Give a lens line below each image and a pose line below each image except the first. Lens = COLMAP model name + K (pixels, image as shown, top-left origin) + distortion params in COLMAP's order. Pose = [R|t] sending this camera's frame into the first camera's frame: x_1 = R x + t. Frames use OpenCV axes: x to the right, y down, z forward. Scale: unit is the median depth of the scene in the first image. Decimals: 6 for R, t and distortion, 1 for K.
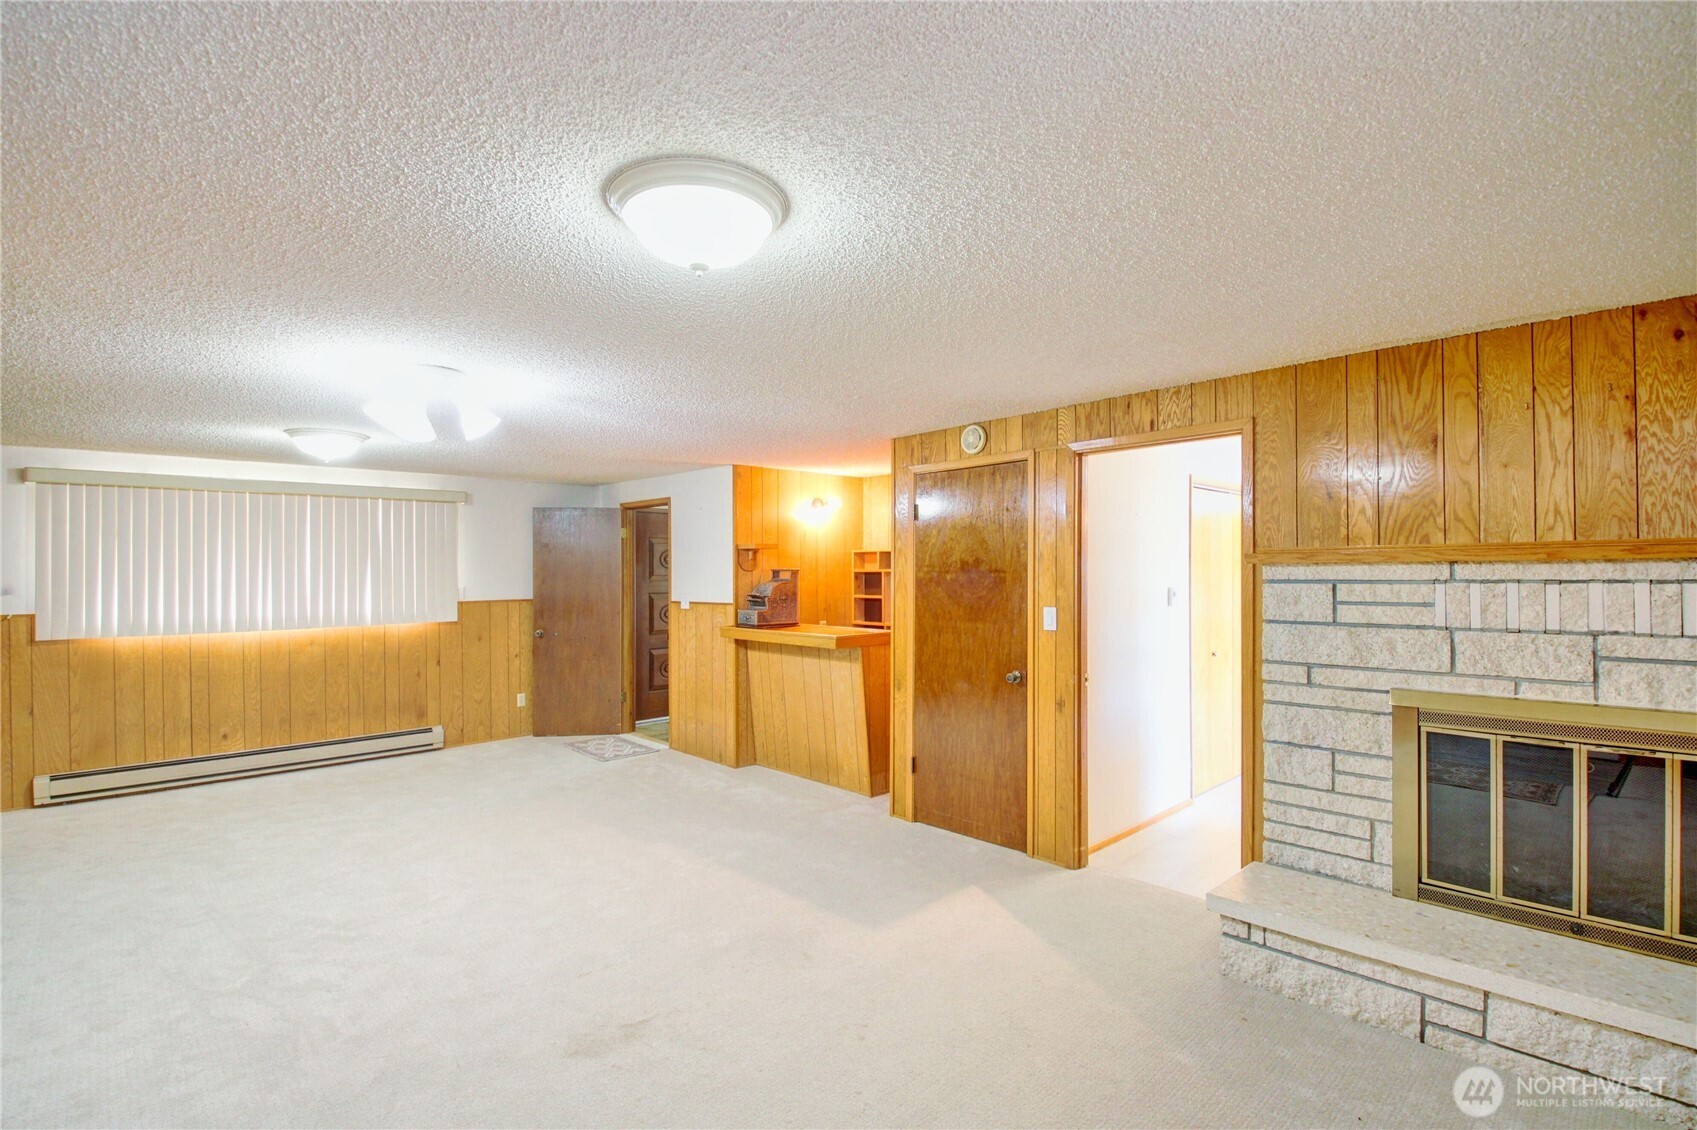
lens RADIAL K [[795.3, 0, 827.5], [0, 795.3, 569.7], [0, 0, 1]] dist [0.010807, -0.016153]
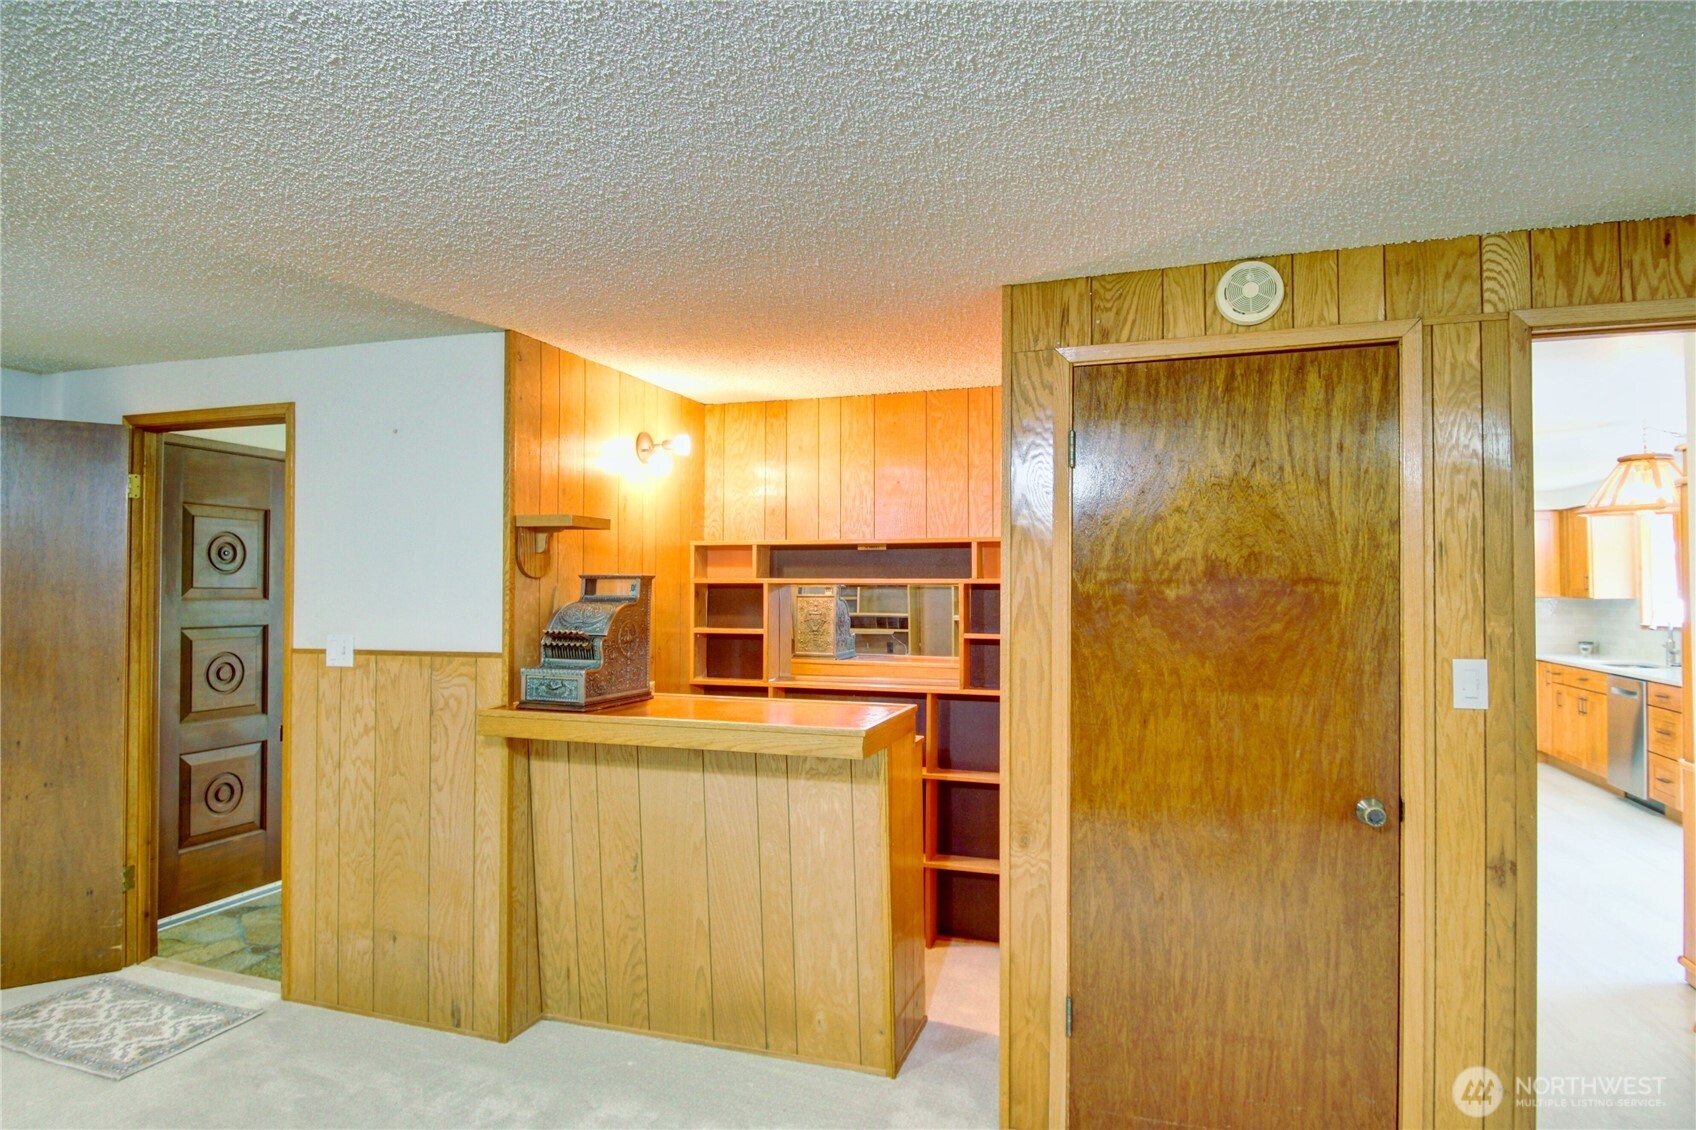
lens RADIAL K [[988.7, 0, 846.5], [0, 988.7, 570.3], [0, 0, 1]] dist [0.006393, -0.022380]
pose [[0.879248, 0.014749, 0.476136, -0.213240], [-0.007625, 0.999828, -0.016890, 0.005404], [-0.476303, 0.011220, 0.879209, 0.451102]]
